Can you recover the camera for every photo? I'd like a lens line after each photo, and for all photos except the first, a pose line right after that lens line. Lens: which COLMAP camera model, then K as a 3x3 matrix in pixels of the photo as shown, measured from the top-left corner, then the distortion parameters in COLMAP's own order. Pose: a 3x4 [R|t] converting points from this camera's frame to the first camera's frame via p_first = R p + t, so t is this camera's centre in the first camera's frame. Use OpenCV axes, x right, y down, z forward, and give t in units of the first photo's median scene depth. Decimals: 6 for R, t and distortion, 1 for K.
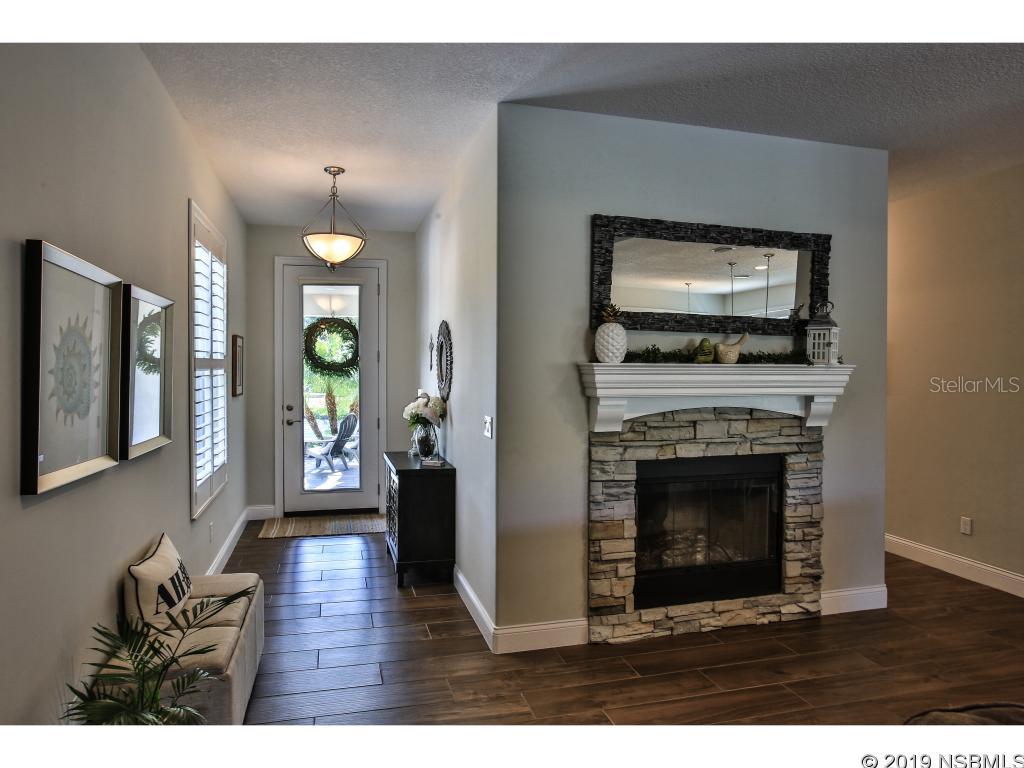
lens RADIAL K [[637.1, 0, 512.0], [0, 637.1, 384.0], [0, 0, 1]] dist [0.000689, 0.000107]
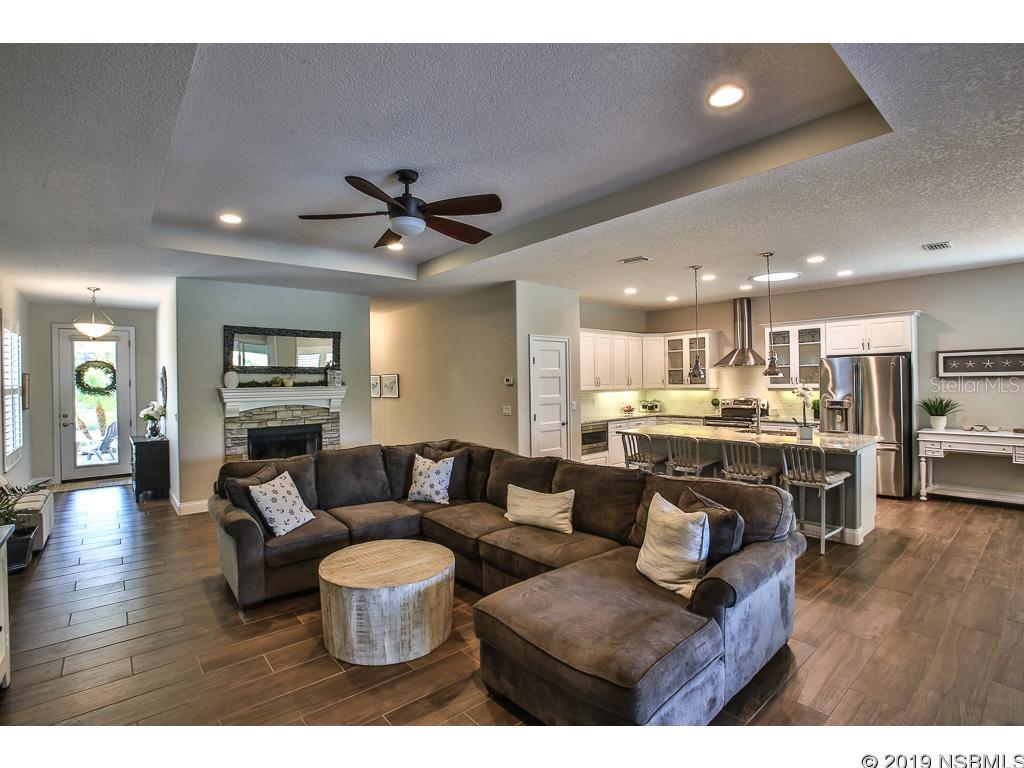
lens RADIAL K [[506.8, 0, 512.0], [0, 506.8, 384.0], [0, 0, 1]] dist [-0.088193, 0.046823]
pose [[0.914093, -0.020257, 0.404999, 0.290488], [0.027603, 0.999543, -0.012307, 0.003562], [-0.404565, 0.022429, 0.914234, -0.896700]]
